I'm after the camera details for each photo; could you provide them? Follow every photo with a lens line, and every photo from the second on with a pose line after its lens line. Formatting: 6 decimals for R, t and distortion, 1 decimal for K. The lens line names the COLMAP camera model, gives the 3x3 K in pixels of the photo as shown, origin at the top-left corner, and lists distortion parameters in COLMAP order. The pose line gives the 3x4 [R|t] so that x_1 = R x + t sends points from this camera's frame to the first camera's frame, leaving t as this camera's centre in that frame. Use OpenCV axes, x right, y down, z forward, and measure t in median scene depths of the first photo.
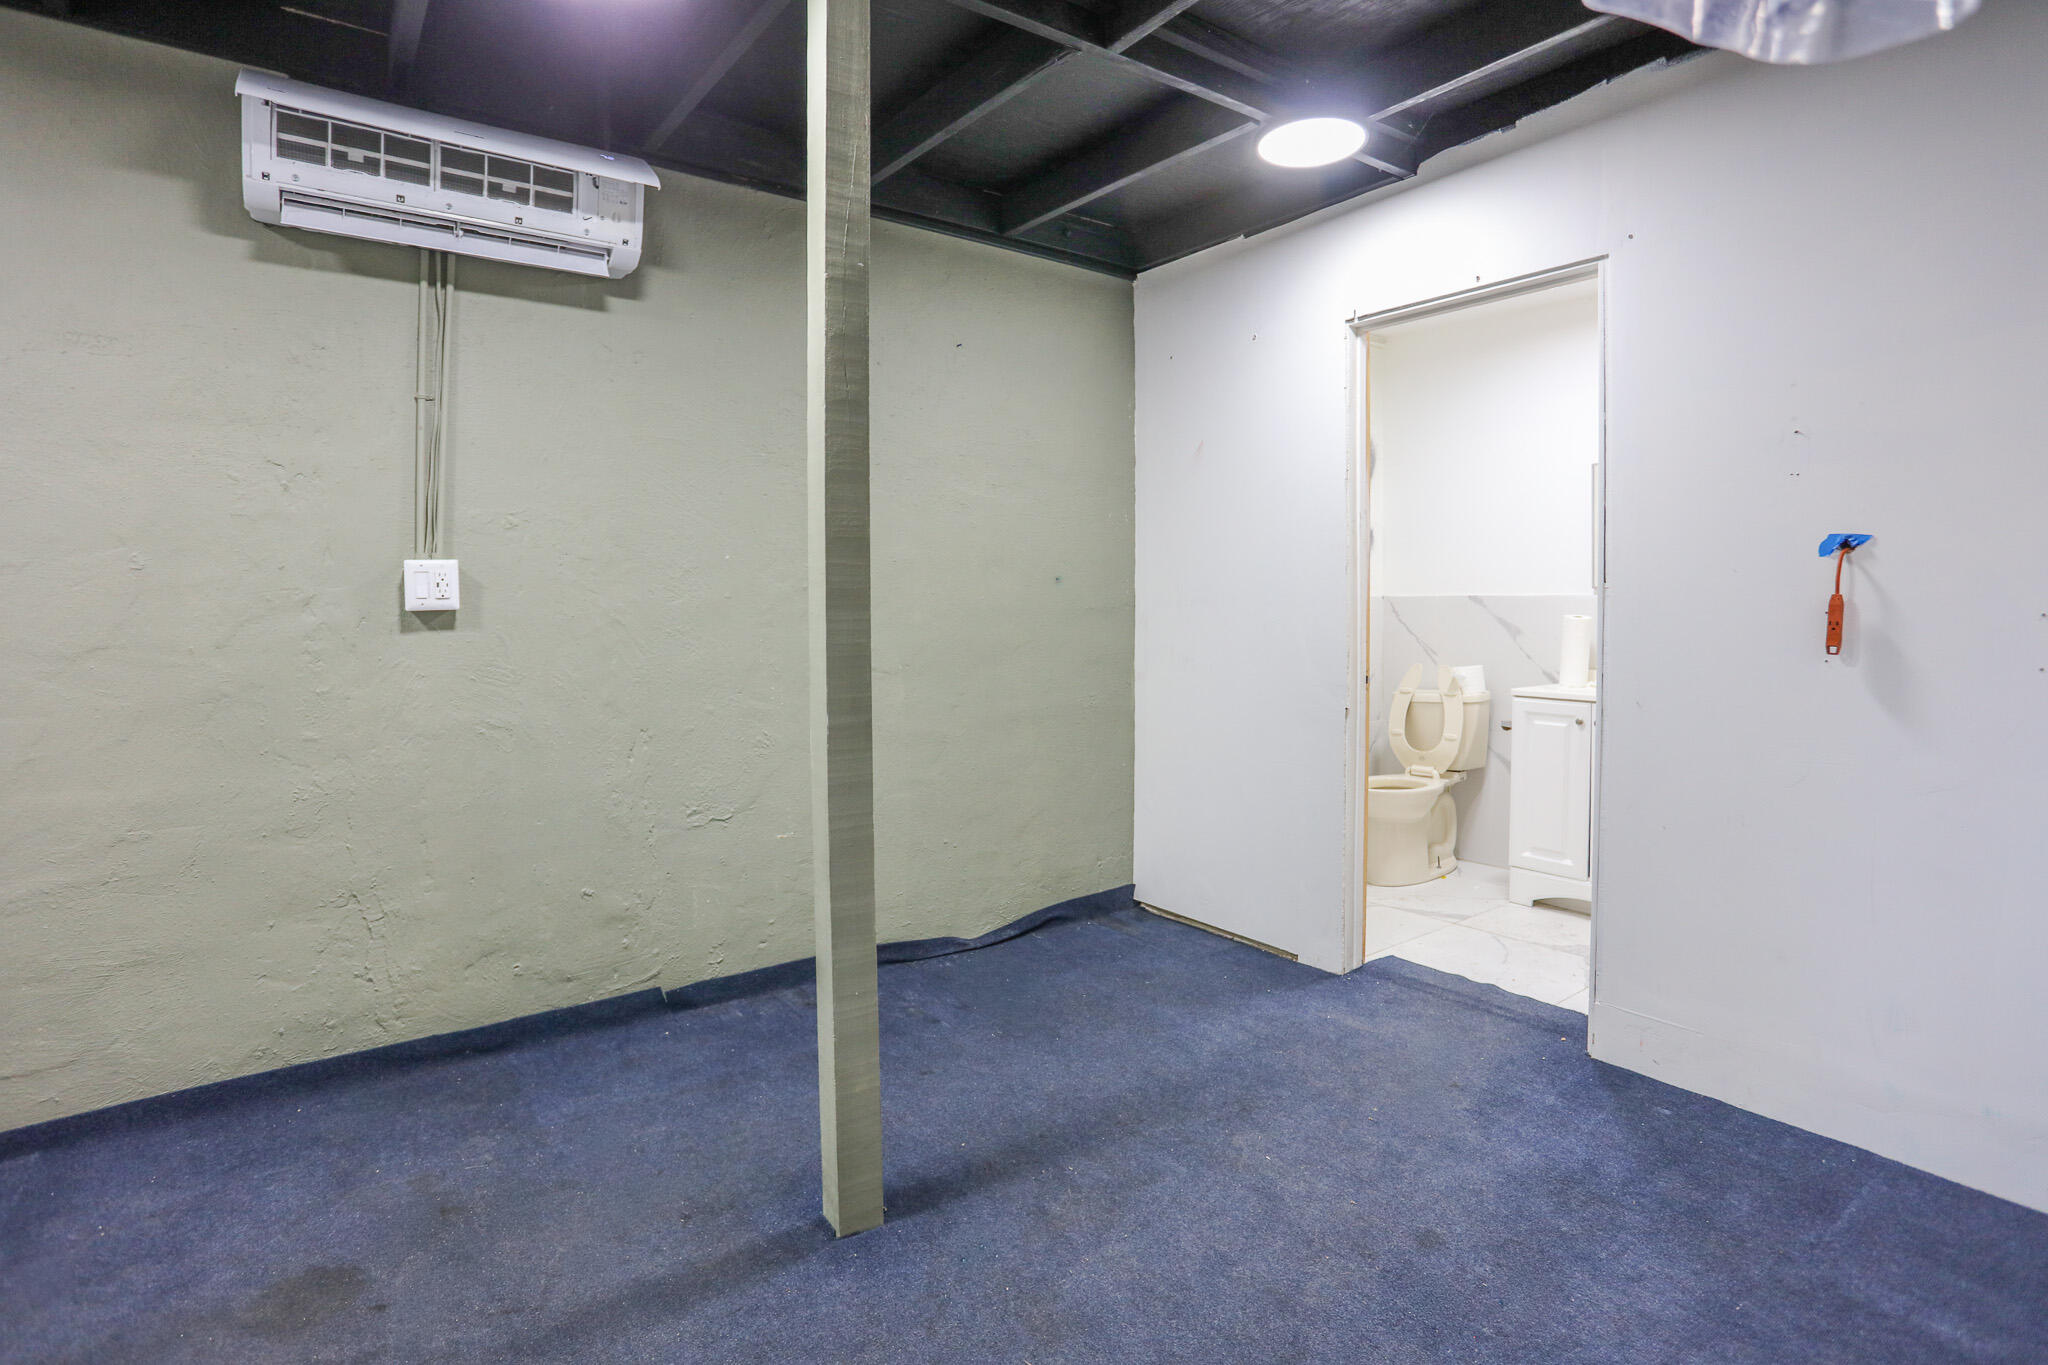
lens RADIAL K [[1022.5, 0, 1014.9], [0, 1022.5, 640.2], [0, 0, 1]] dist [-0.068817, 0.037029]
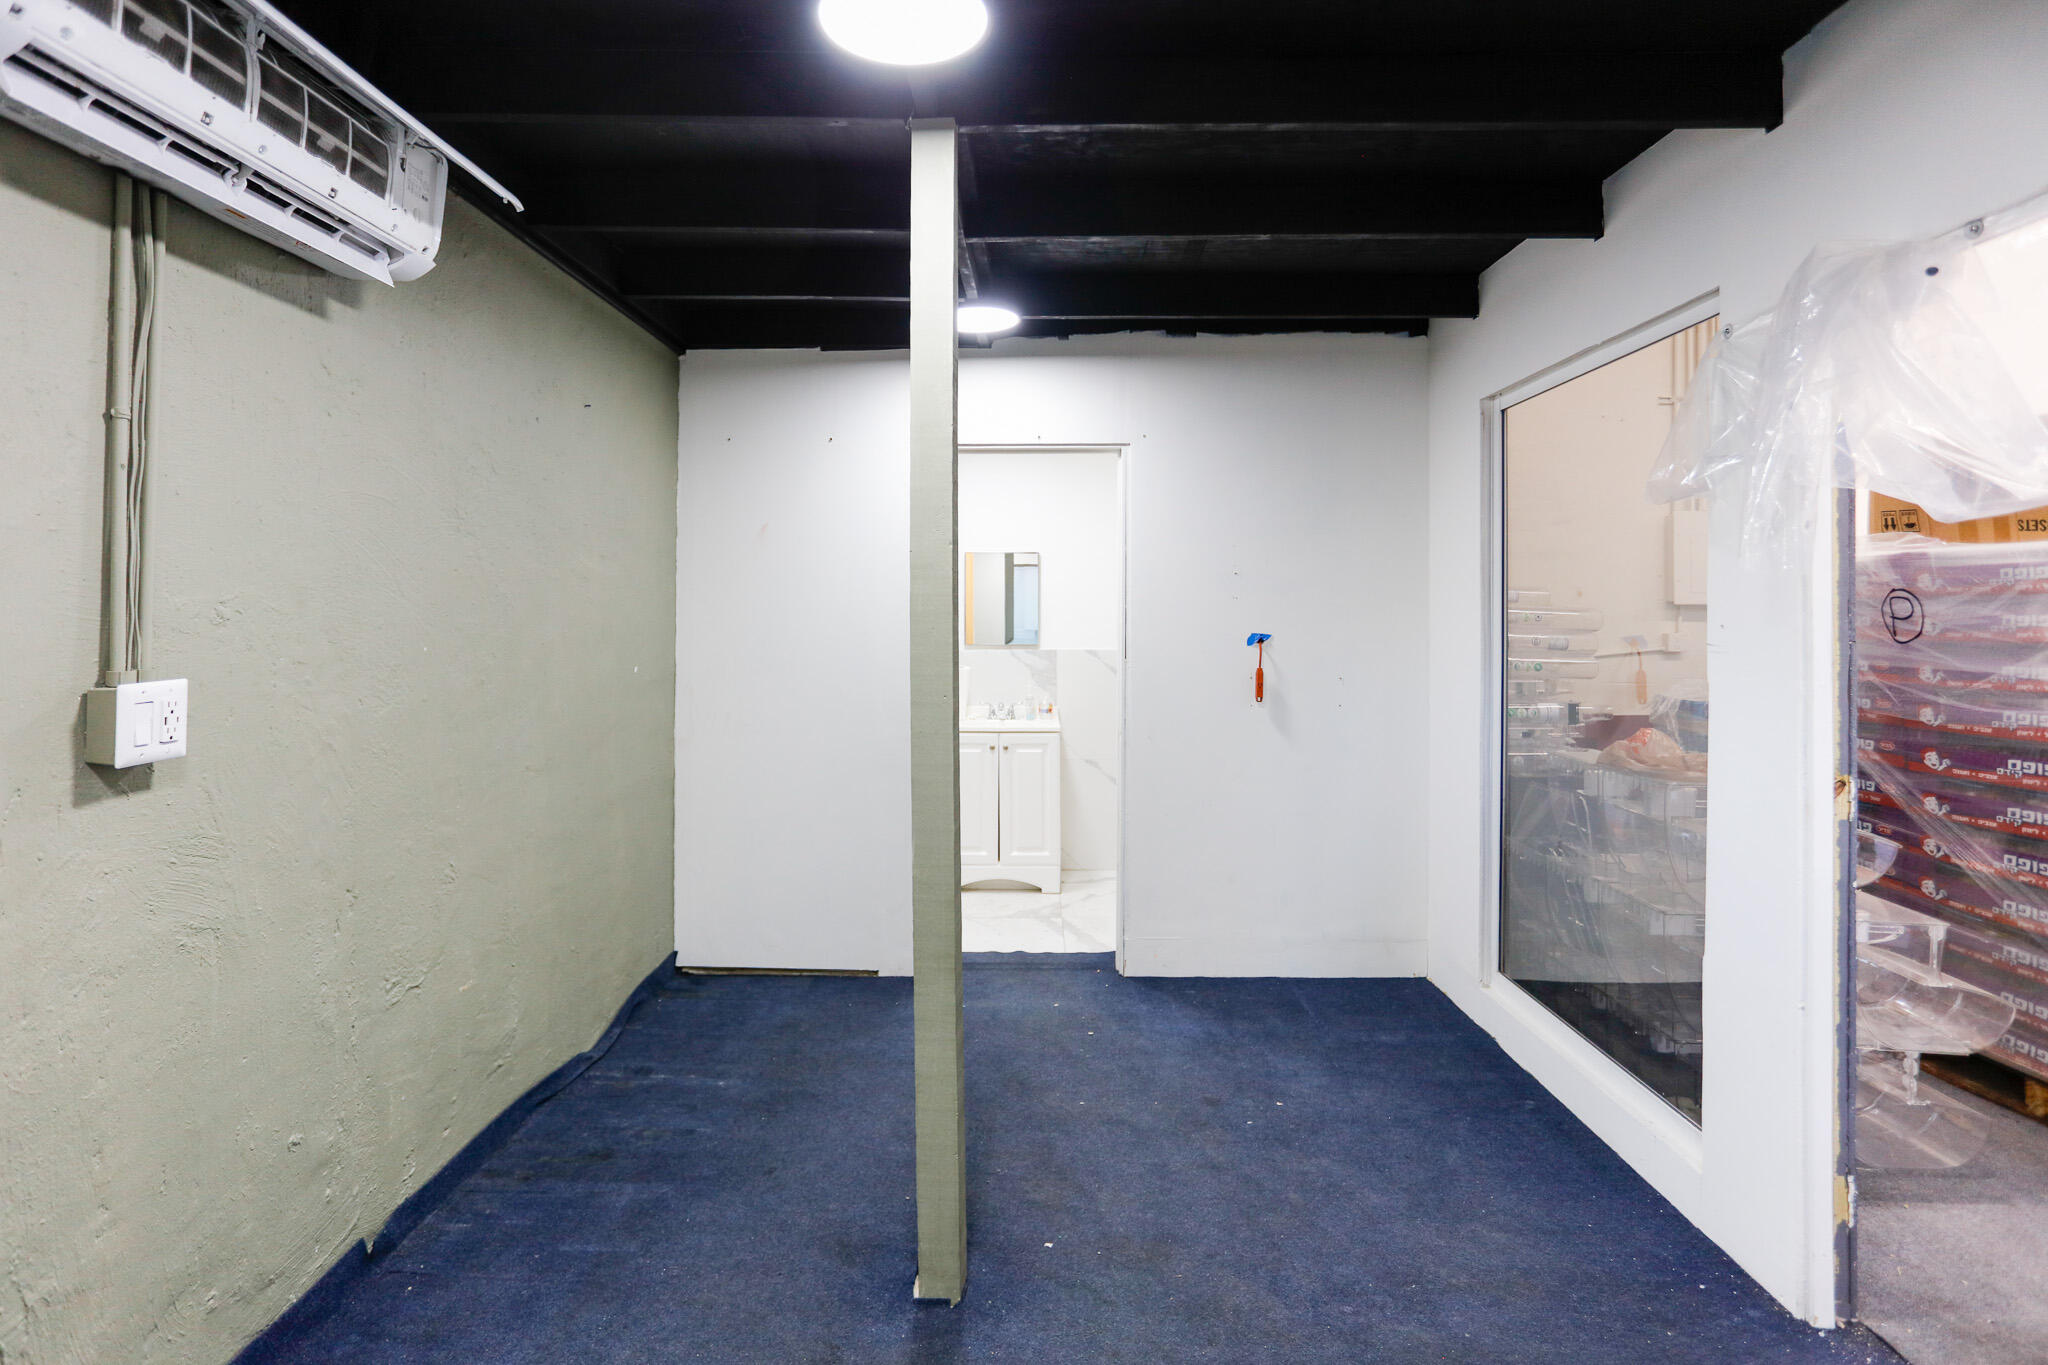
lens RADIAL K [[1001.2, 0, 1020.4], [0, 1001.2, 638.2], [0, 0, 1]] dist [-0.040580, 0.033369]
pose [[0.620710, -0.013062, 0.783932, -0.703186], [0.029687, 0.999536, -0.006851, -0.083690], [-0.783478, 0.027525, 0.620809, 0.189464]]
